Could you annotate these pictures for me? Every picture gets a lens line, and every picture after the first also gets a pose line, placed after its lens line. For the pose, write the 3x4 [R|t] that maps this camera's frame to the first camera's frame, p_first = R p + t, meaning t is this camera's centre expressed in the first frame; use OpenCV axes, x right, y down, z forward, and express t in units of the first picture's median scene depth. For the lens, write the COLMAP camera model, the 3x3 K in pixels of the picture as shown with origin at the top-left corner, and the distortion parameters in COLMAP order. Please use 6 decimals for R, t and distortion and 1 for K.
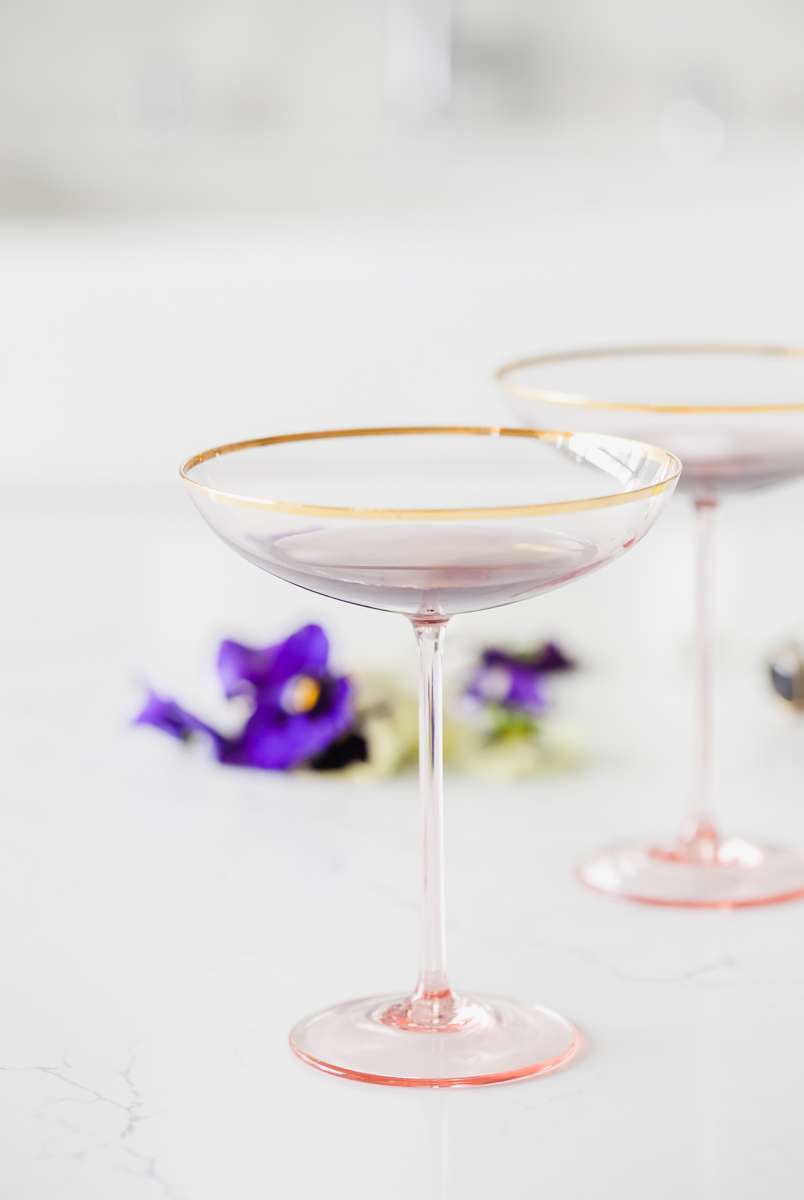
lens RADIAL K [[3352.3, 0, 400.5], [0, 3352.3, 601.8], [0, 0, 1]] dist [0.126612, 0.000000]
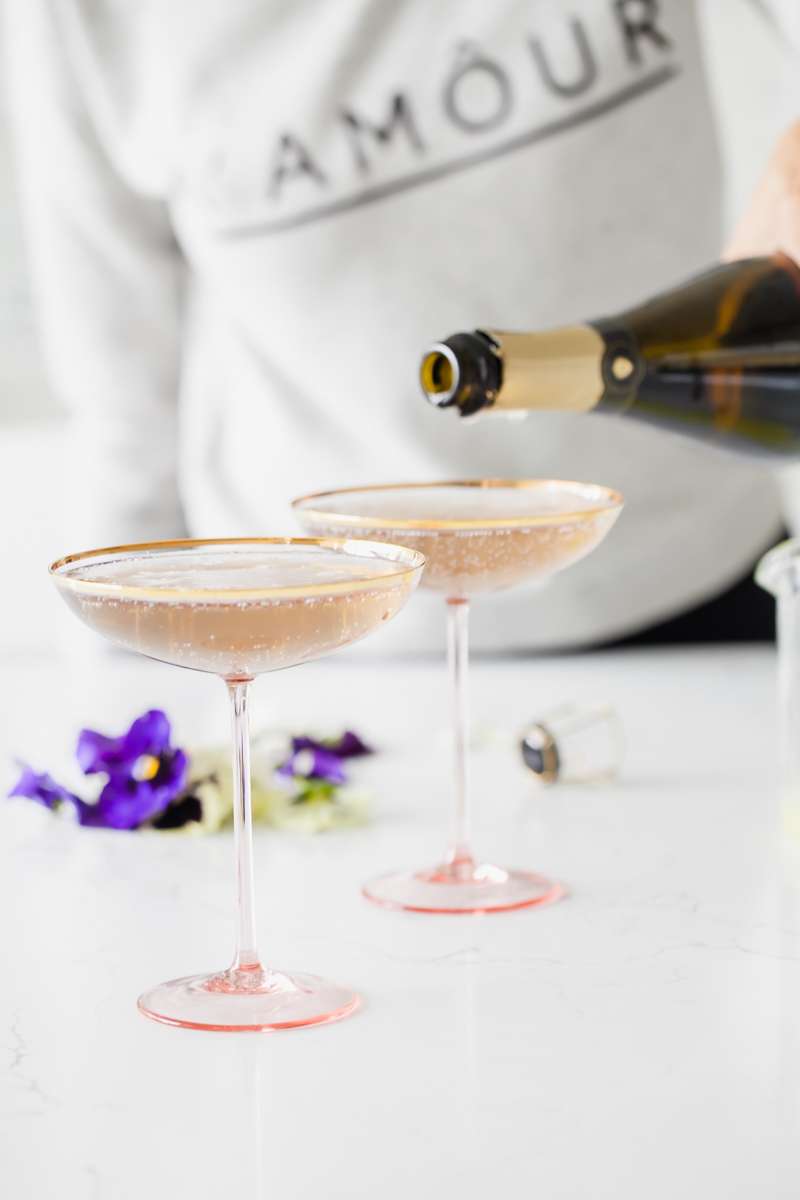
lens RADIAL K [[3352.3, 0, 402.2], [0, 3352.3, 598.7], [0, 0, 1]] dist [0.126612, 0.000000]
pose [[0.998939, -0.016796, 0.042884, 0.014616], [0.019564, 0.997695, -0.064973, 0.052899], [-0.041694, 0.065743, 0.996965, -0.286163]]
